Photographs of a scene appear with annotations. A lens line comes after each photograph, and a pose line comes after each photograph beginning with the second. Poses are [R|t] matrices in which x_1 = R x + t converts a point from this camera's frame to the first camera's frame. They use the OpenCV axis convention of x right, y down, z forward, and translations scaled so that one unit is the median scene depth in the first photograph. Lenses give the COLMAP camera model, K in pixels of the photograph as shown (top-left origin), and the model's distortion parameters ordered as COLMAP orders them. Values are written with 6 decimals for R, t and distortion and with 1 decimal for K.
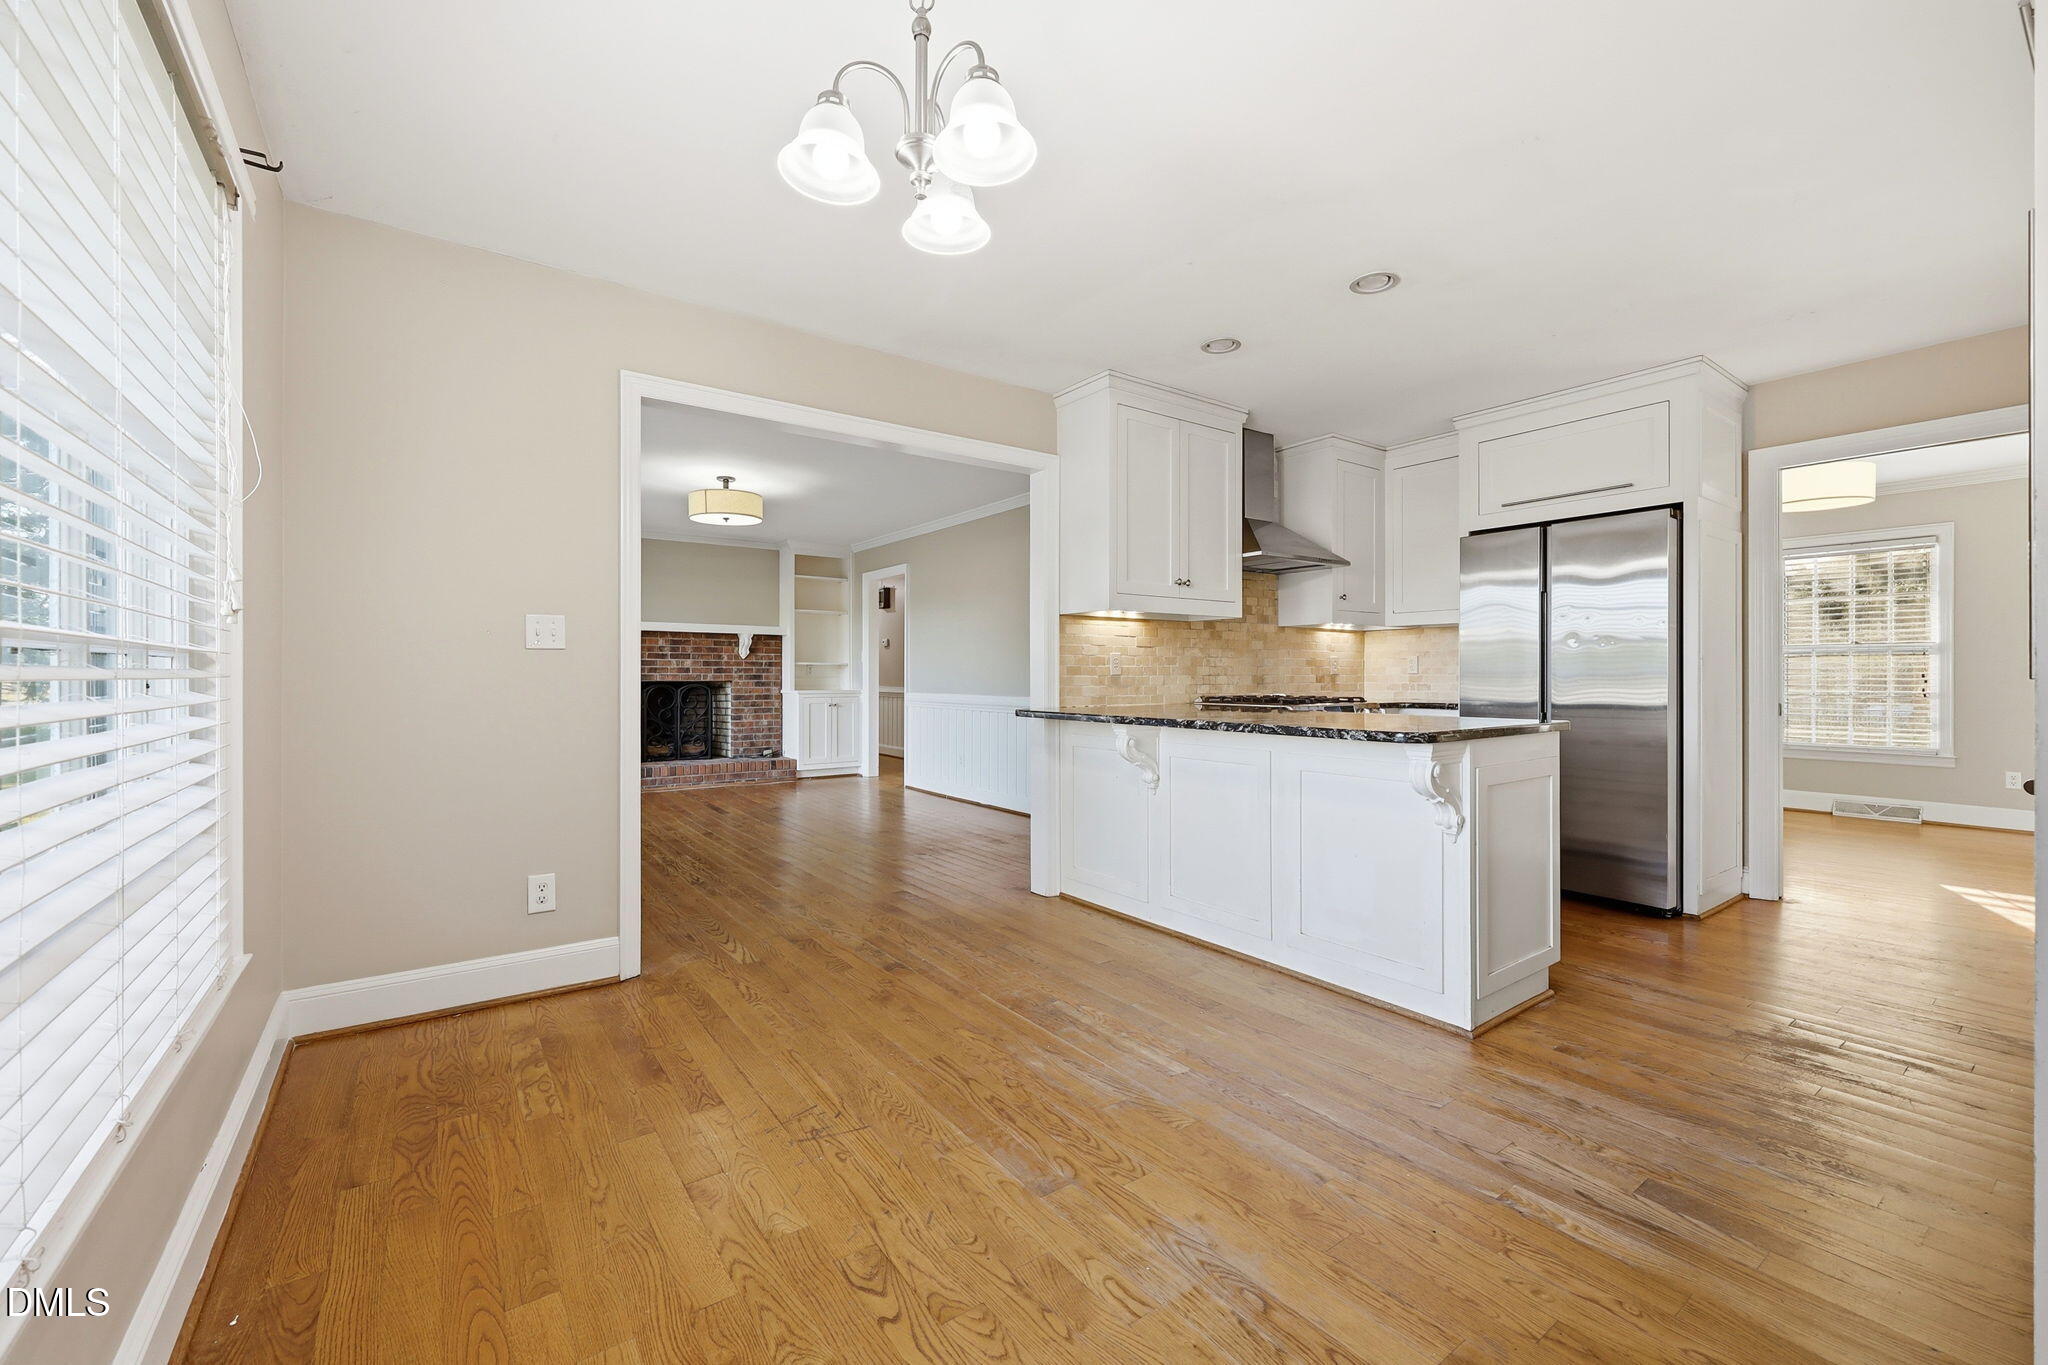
lens RADIAL K [[828.6, 0, 1029.1], [0, 828.6, 673.8], [0, 0, 1]] dist [-0.005131, 0.000055]
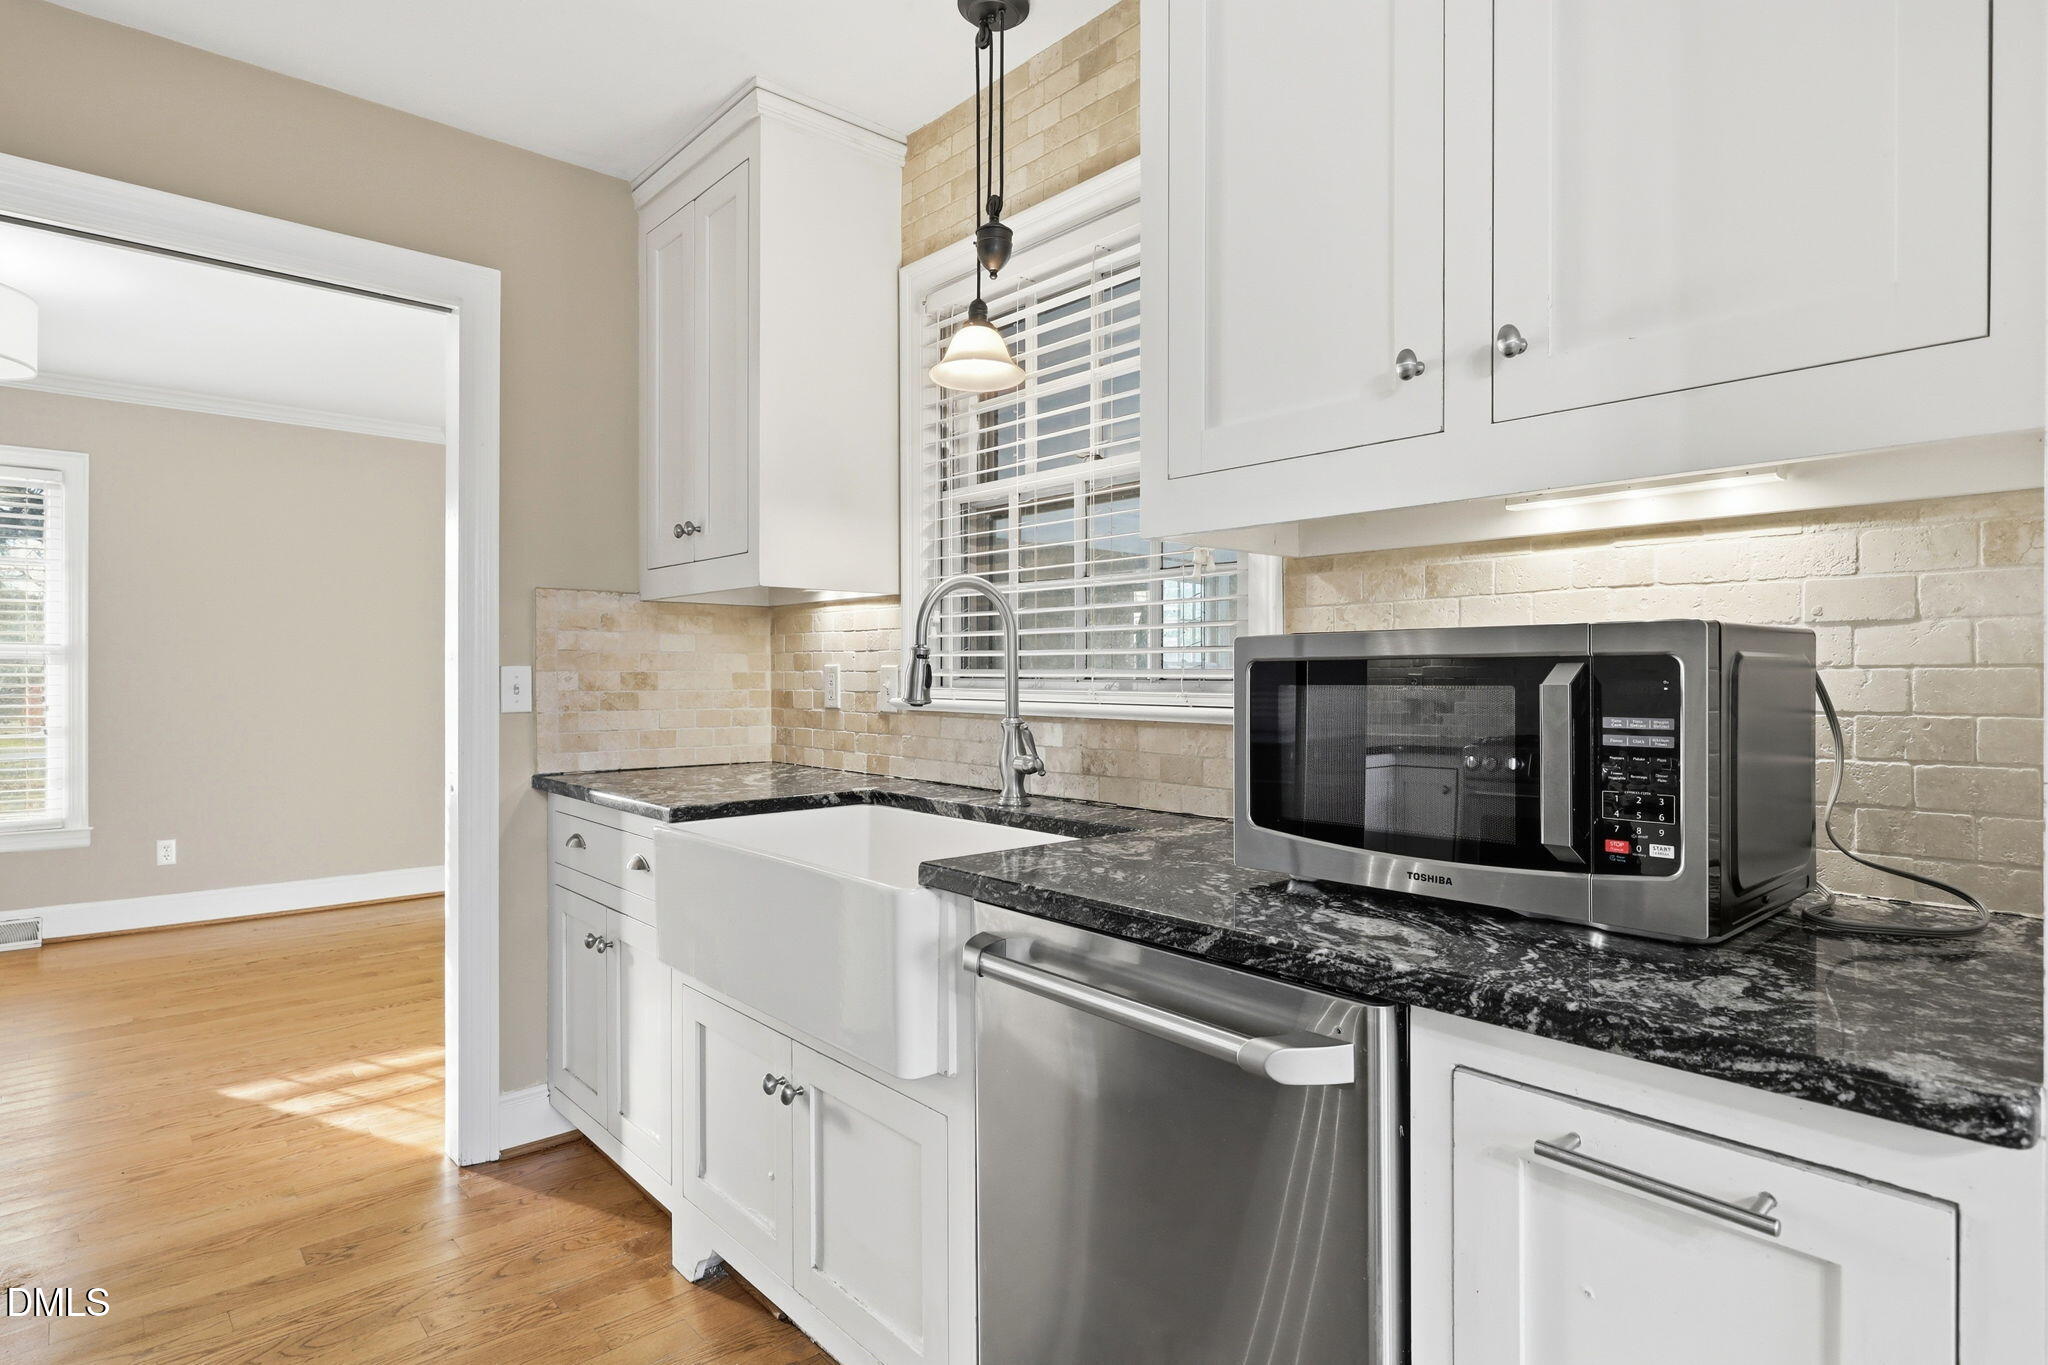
lens RADIAL K [[1072.4, 0, 1029.4], [0, 1072.4, 680.0], [0, 0, 1]] dist [-0.003927, 0.000630]
pose [[-0.107007, -0.004125, 0.994250, 0.173059], [-0.002238, 0.999990, 0.003908, -0.012296], [-0.994256, -0.001807, -0.107016, 0.274649]]
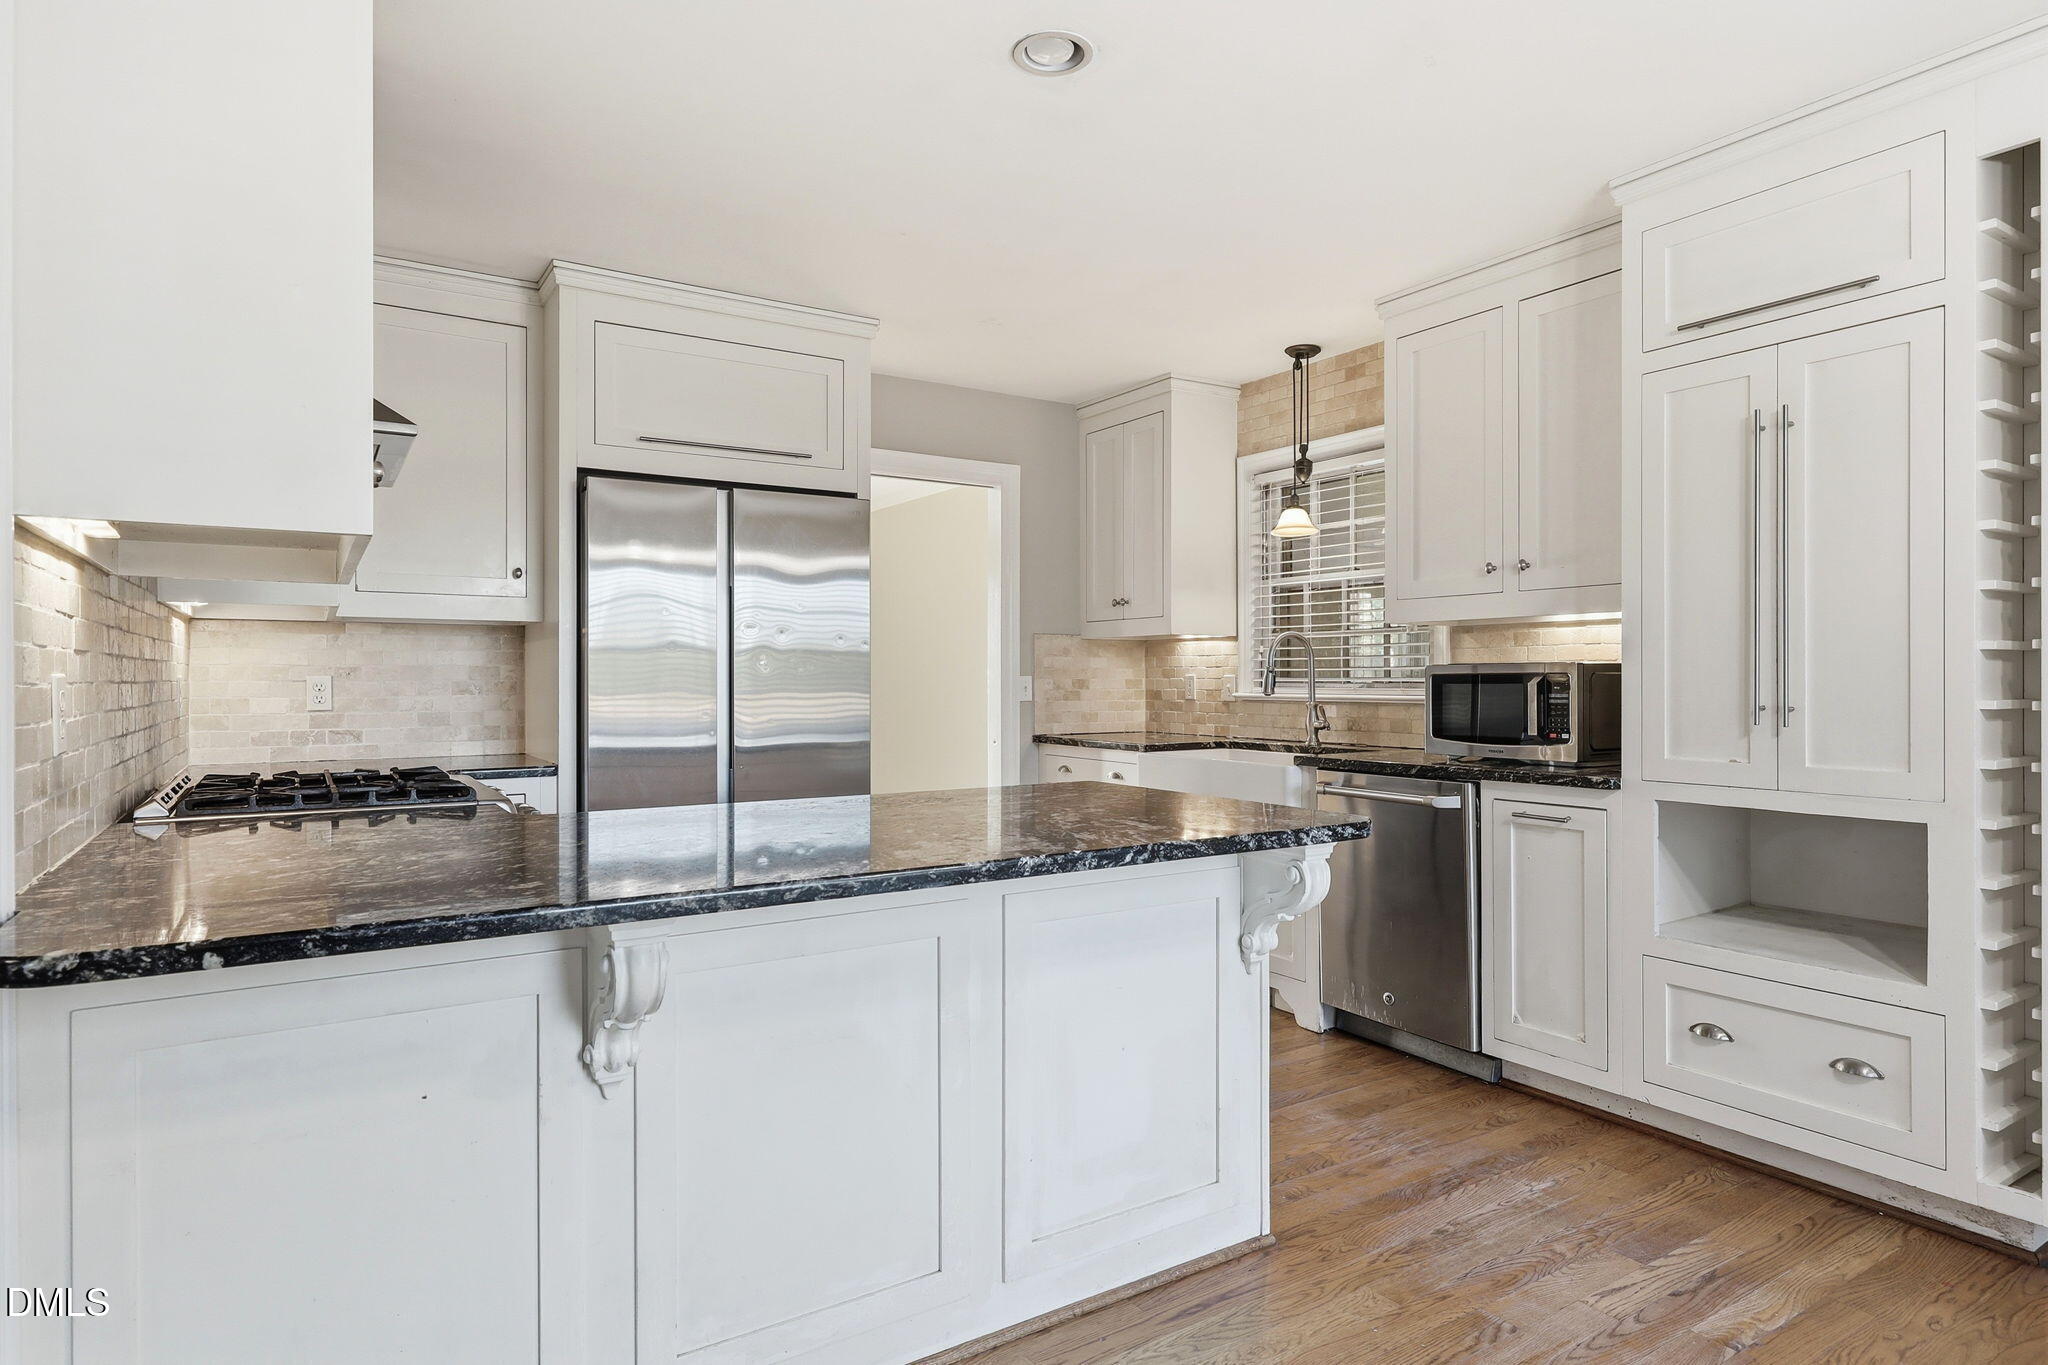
lens RADIAL K [[1141.8, 0, 1022.0], [0, 1141.8, 681.0], [0, 0, 1]] dist [0.005140, -0.003676]
pose [[0.056467, -0.000592, 0.998404, -0.142764], [0.000185, 1.000000, 0.000582, -0.012570], [-0.998404, 0.000152, 0.056467, 0.363966]]
